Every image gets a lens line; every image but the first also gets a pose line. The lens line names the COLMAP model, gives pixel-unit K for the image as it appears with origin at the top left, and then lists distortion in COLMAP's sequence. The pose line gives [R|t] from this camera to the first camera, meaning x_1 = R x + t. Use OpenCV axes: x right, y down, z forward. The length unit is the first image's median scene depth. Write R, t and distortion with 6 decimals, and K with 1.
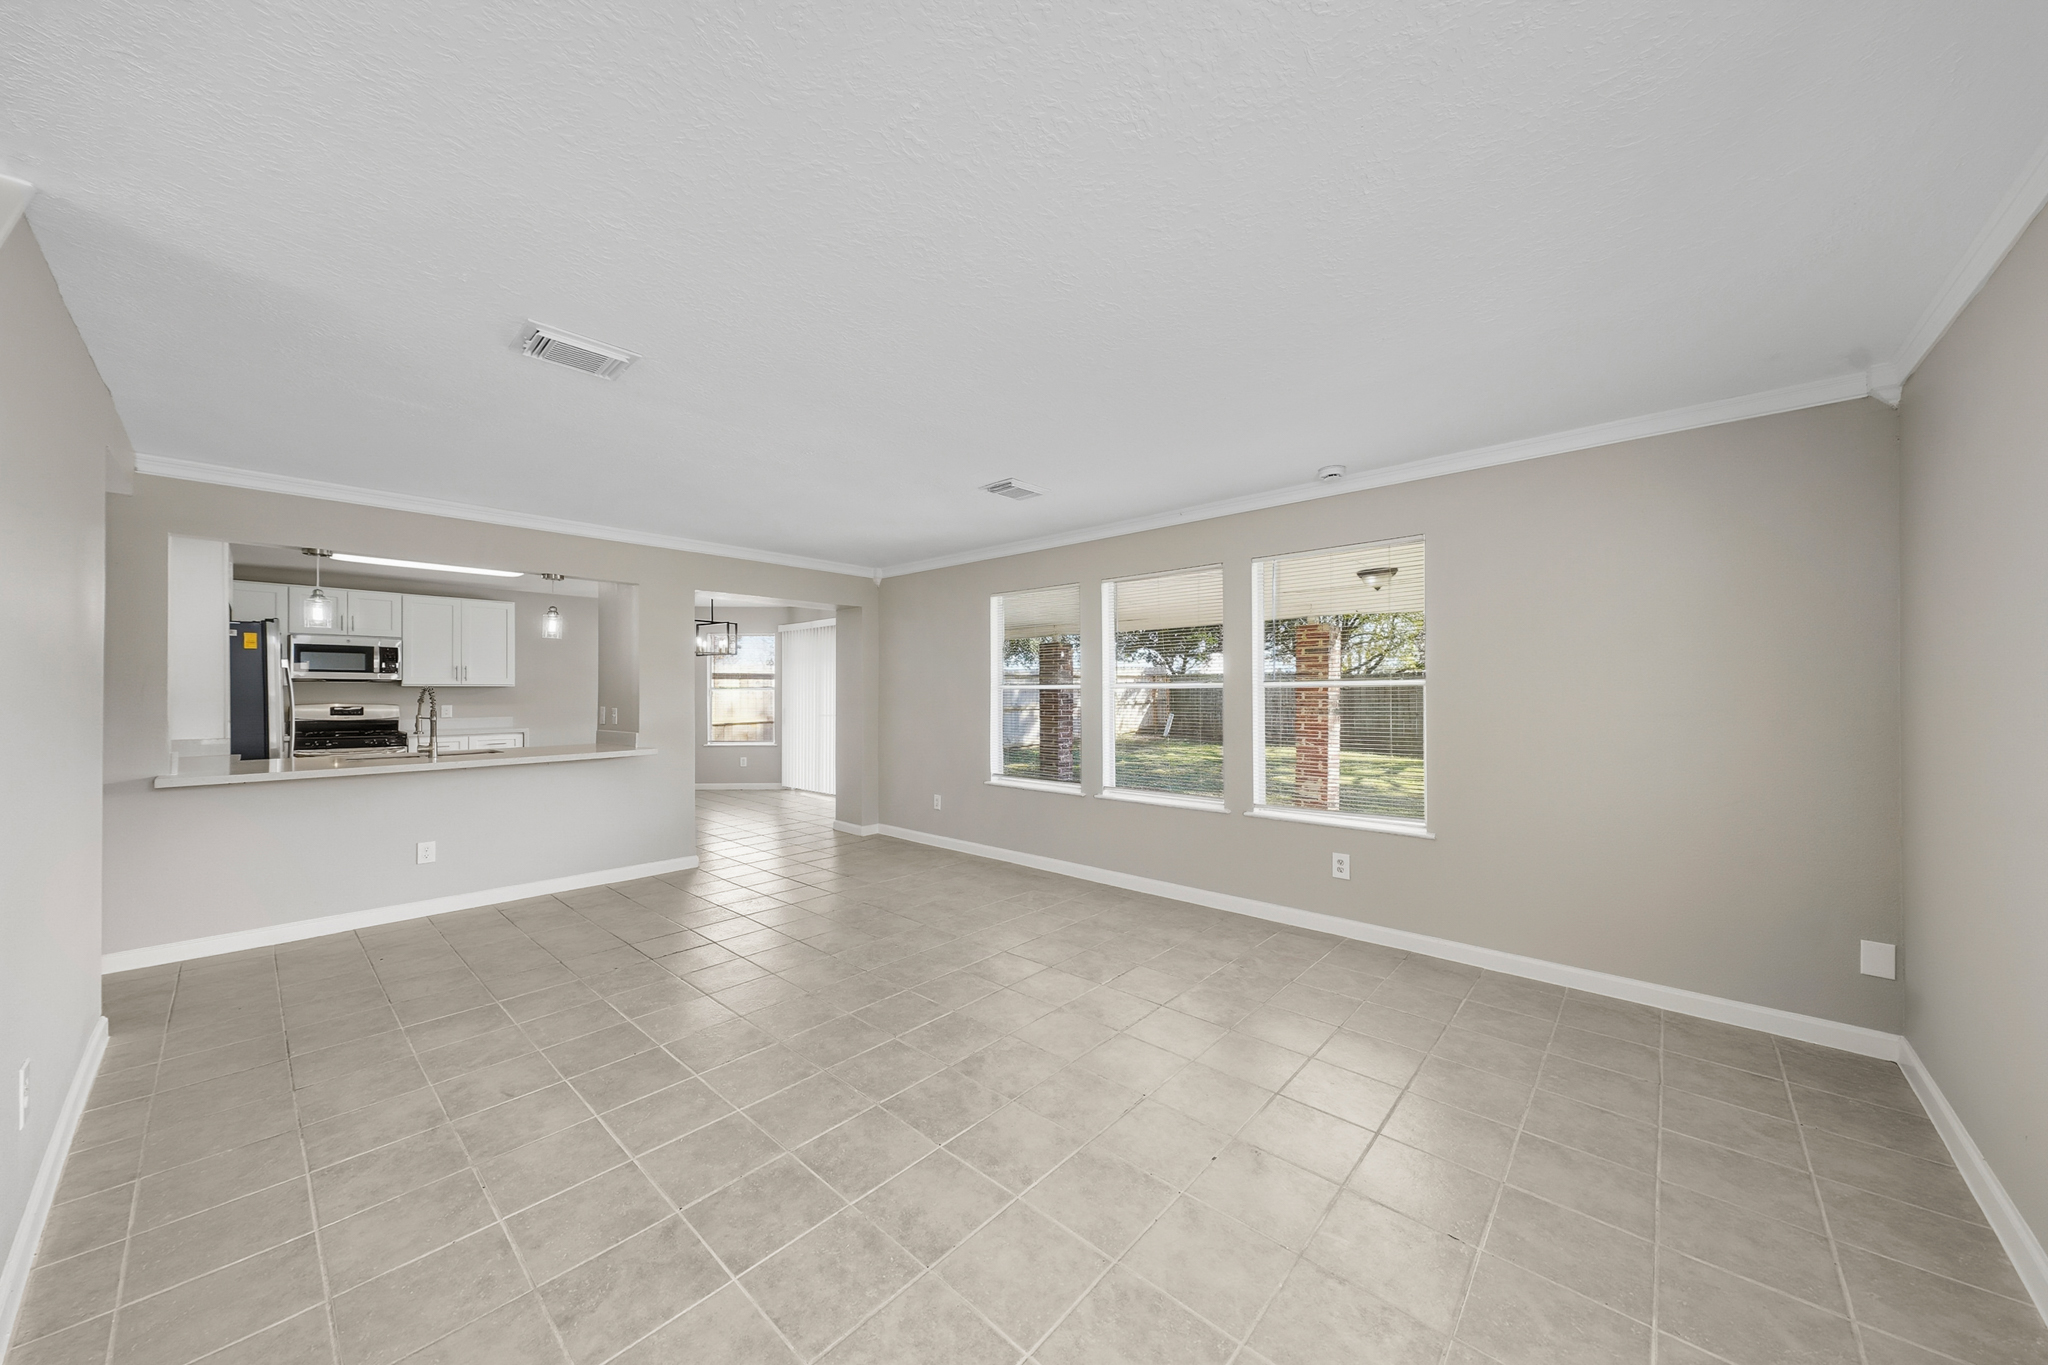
lens RADIAL K [[700.5, 0, 1013.2], [0, 700.5, 687.4], [0, 0, 1]] dist [0.001002, -0.000218]
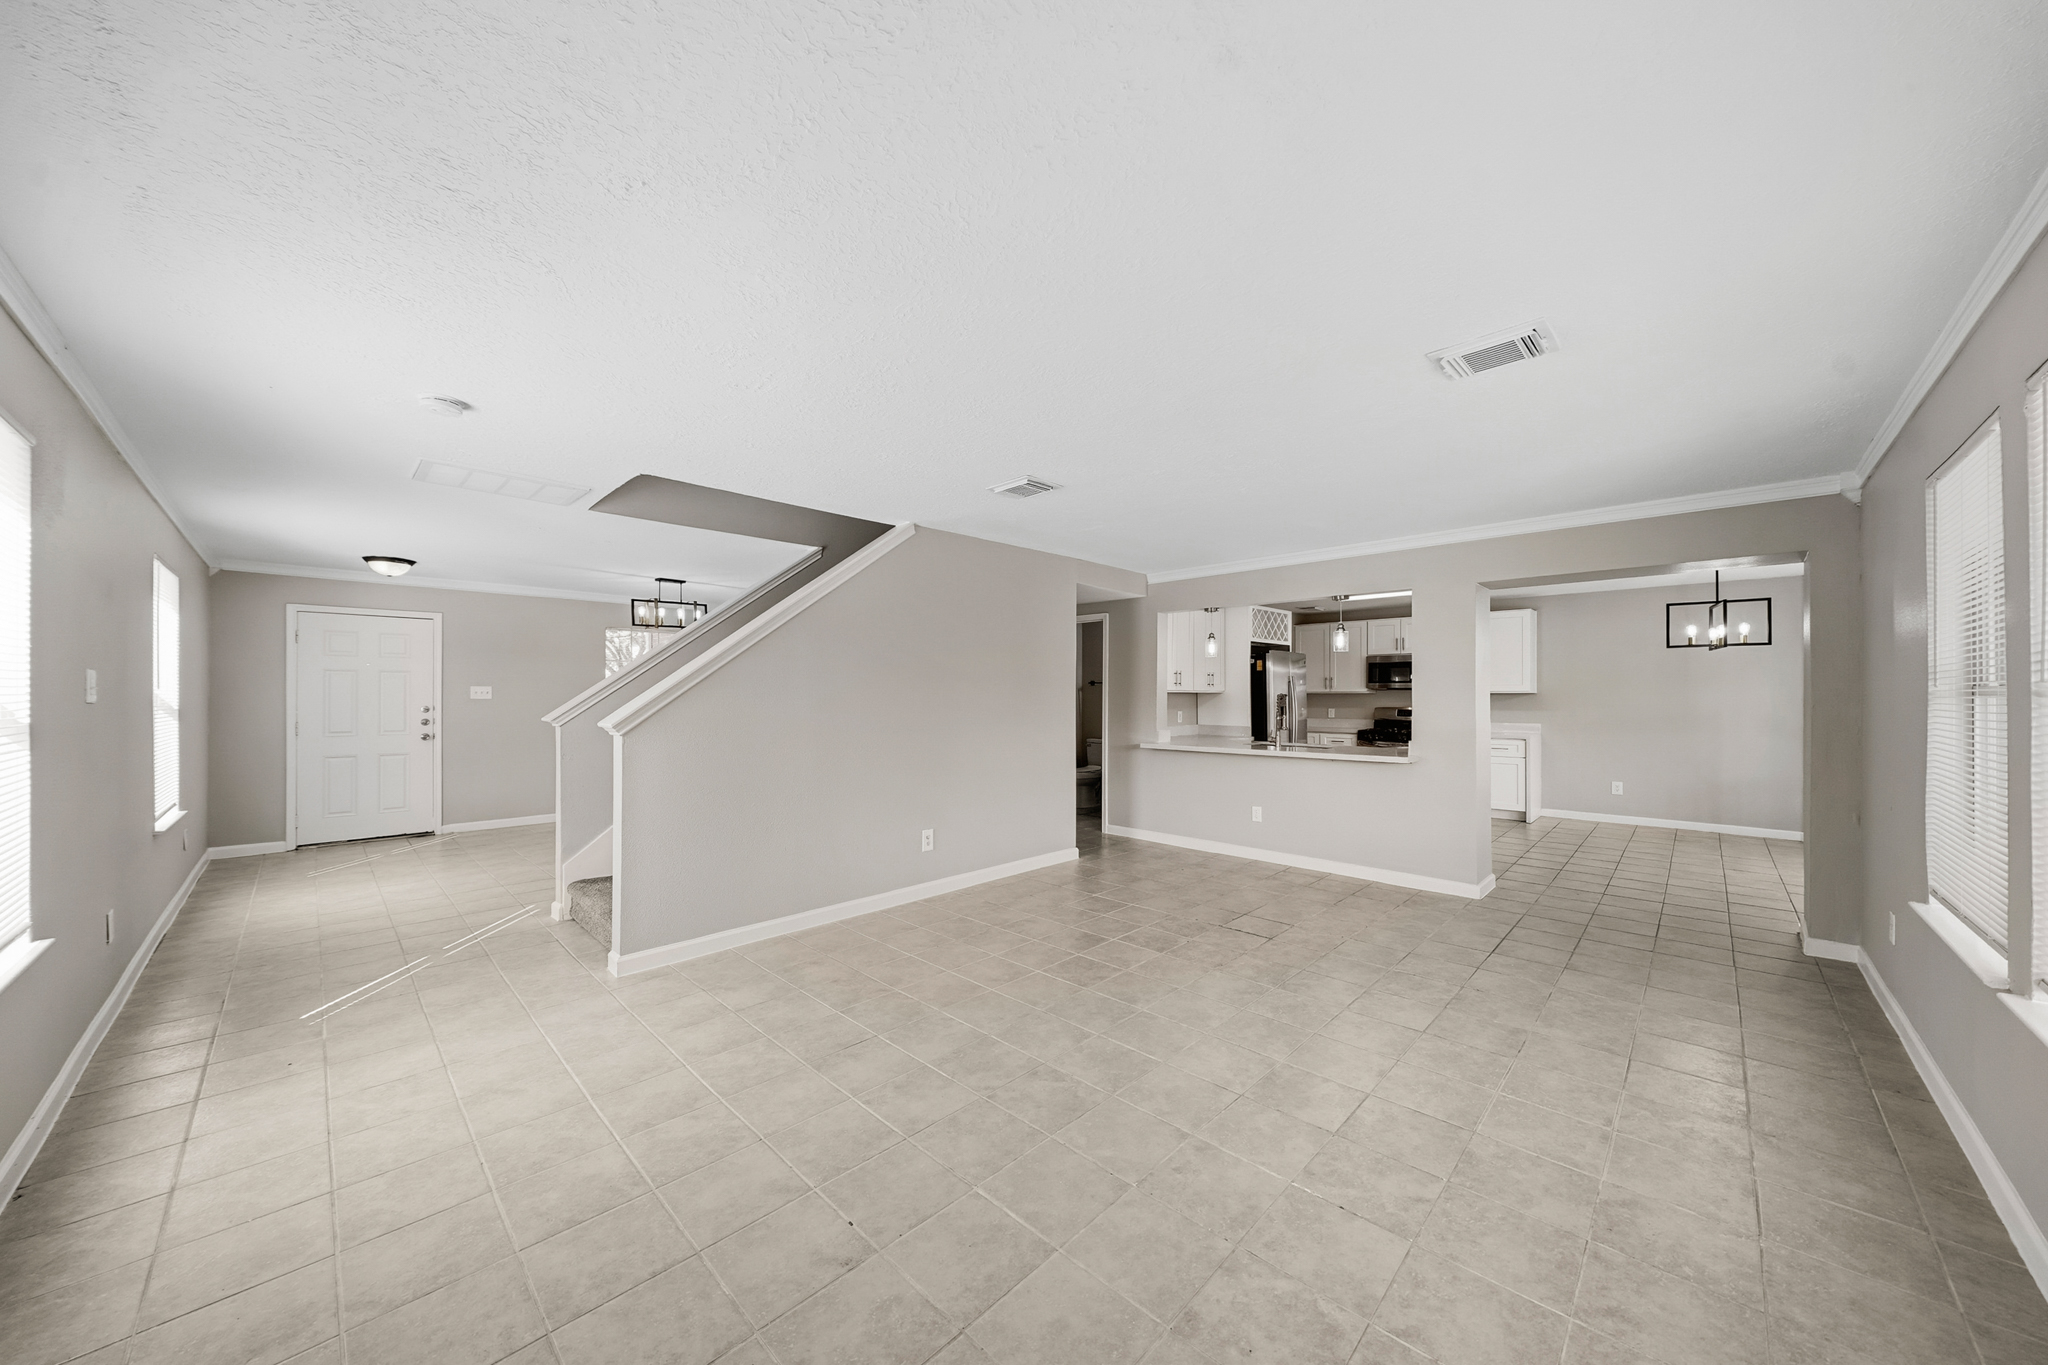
lens RADIAL K [[697.0, 0, 1035.8], [0, 697.0, 693.3], [0, 0, 1]] dist [-0.014725, 0.000053]
pose [[-0.013658, -0.000771, -0.999906, 0.659916], [0.001391, 0.999999, -0.000790, -0.003186], [0.999906, -0.001401, -0.013657, 0.706671]]
